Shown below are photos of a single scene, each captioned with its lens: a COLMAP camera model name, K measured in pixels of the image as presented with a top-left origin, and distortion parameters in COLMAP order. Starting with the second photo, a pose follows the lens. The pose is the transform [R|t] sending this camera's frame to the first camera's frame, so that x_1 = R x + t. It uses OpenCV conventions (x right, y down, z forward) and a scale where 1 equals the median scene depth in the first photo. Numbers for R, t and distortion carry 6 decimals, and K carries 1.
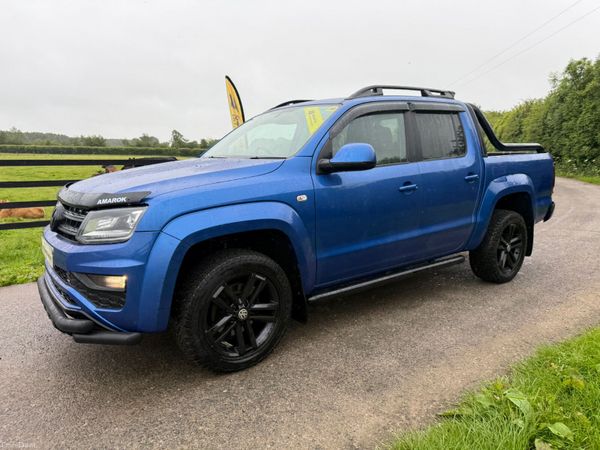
lens RADIAL K [[429.8, 0, 300.9], [0, 429.8, 229.1], [0, 0, 1]] dist [0.030368, -0.034366]
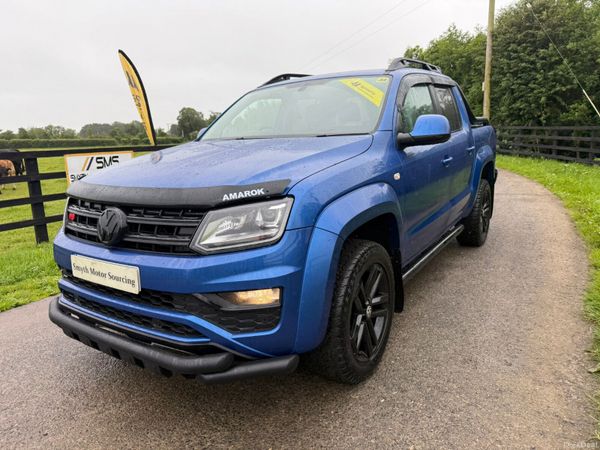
lens RADIAL K [[429.8, 0, 302.9], [0, 429.8, 225.7], [0, 0, 1]] dist [0.030368, -0.034366]
pose [[0.935350, -0.107644, 0.336947, -0.509269], [0.098453, 0.994155, 0.044300, -0.028224], [-0.339747, -0.008263, 0.940481, 0.203377]]
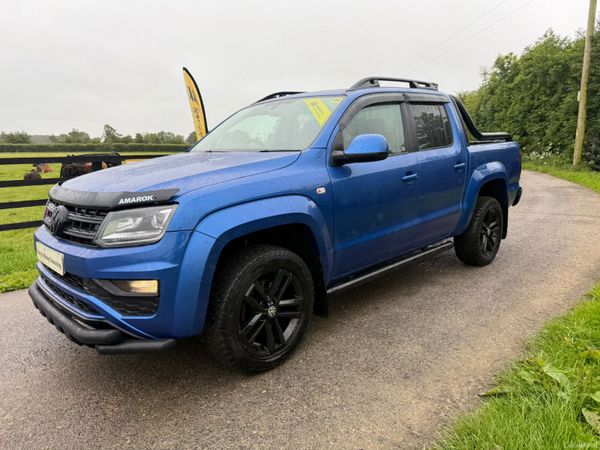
lens RADIAL K [[429.8, 0, 301.5], [0, 429.8, 224.8], [0, 0, 1]] dist [0.030368, -0.034366]
pose [[0.990071, -0.043468, 0.133677, -0.179088], [0.042672, 0.999050, 0.008816, -0.004128], [-0.133934, -0.003024, 0.990986, 0.025245]]
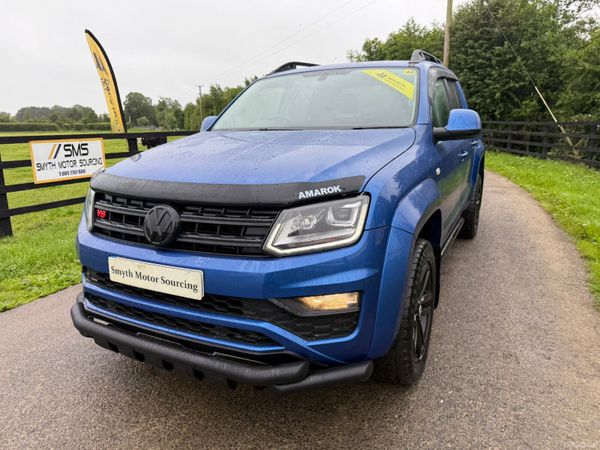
lens RADIAL K [[429.8, 0, 301.6], [0, 429.8, 222.3], [0, 0, 1]] dist [0.030368, -0.034366]
pose [[0.892944, -0.116648, 0.434792, -0.660889], [0.095060, 0.992925, 0.071158, -0.058284], [-0.440016, -0.022209, 0.897715, 0.311023]]
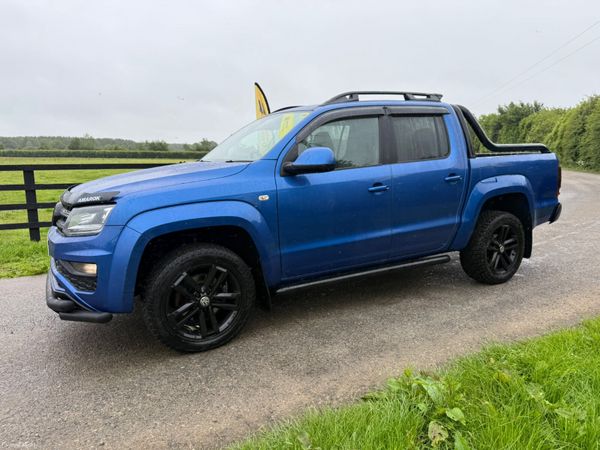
lens RADIAL K [[429.8, 0, 301.1], [0, 429.8, 229.8], [0, 0, 1]] dist [0.030368, -0.034366]
pose [[0.991621, 0.011419, -0.128672, 0.240533], [-0.011810, 0.999928, -0.002277, 0.010883], [0.128637, 0.003778, 0.991685, -0.074997]]
